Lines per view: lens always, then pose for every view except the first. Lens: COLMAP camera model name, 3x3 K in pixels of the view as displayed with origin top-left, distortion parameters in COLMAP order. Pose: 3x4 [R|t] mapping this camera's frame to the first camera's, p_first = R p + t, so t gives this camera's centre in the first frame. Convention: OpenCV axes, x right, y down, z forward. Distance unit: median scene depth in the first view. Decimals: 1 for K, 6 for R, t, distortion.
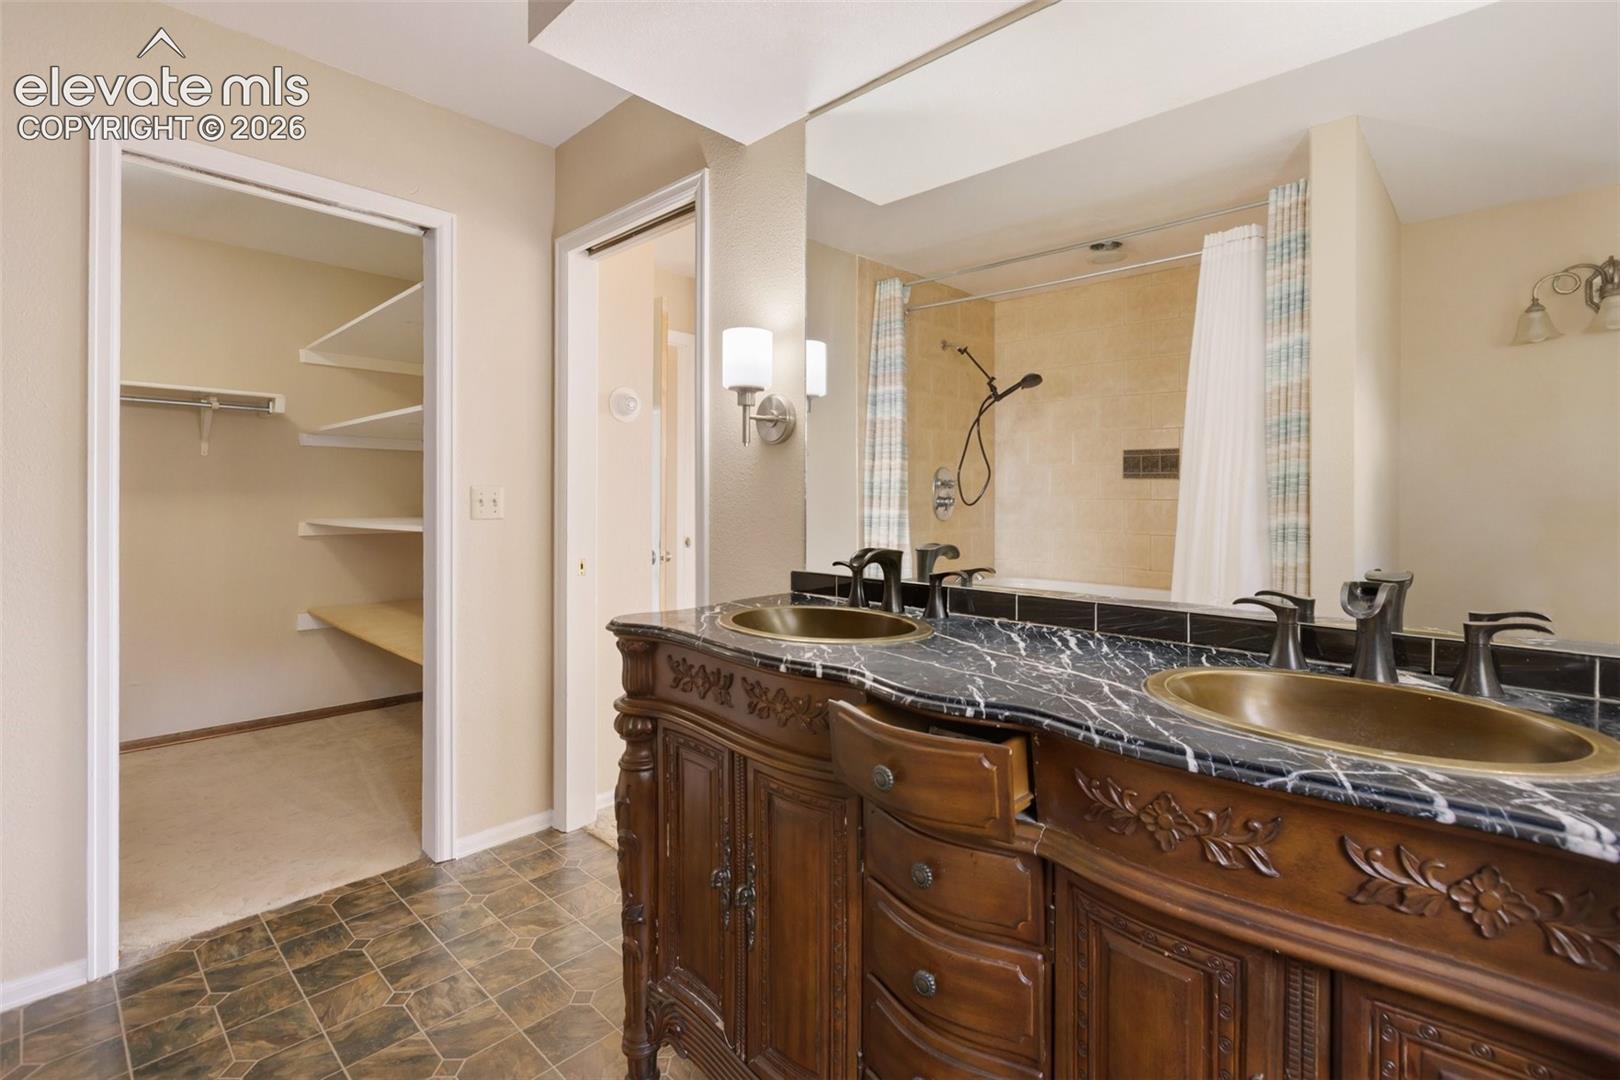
lens RADIAL K [[741.5, 0, 808.8], [0, 741.5, 521.8], [0, 0, 1]] dist [0.000576, -0.000363]
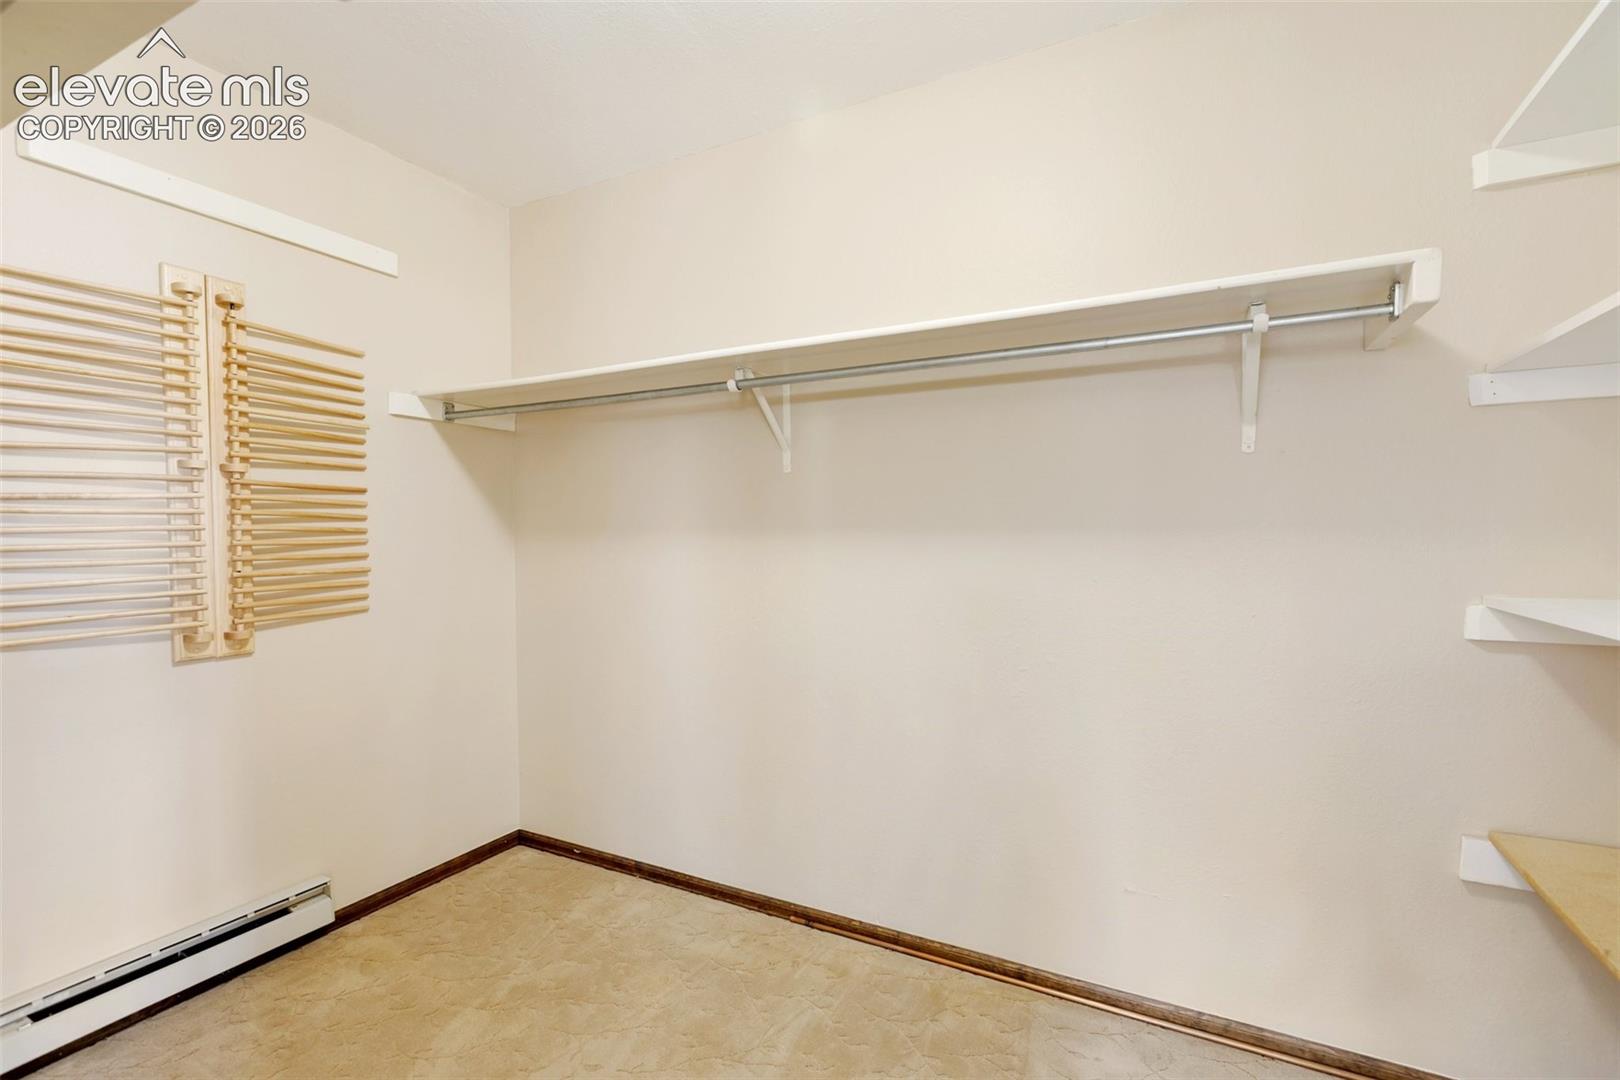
lens RADIAL K [[741.5, 0, 808.8], [0, 741.5, 521.8], [0, 0, 1]] dist [0.000576, -0.000363]
pose [[0.284030, -0.013230, -0.958724, -0.402048], [-0.022425, 0.999540, -0.020437, -0.025982], [0.958553, 0.027304, 0.283602, 0.544380]]
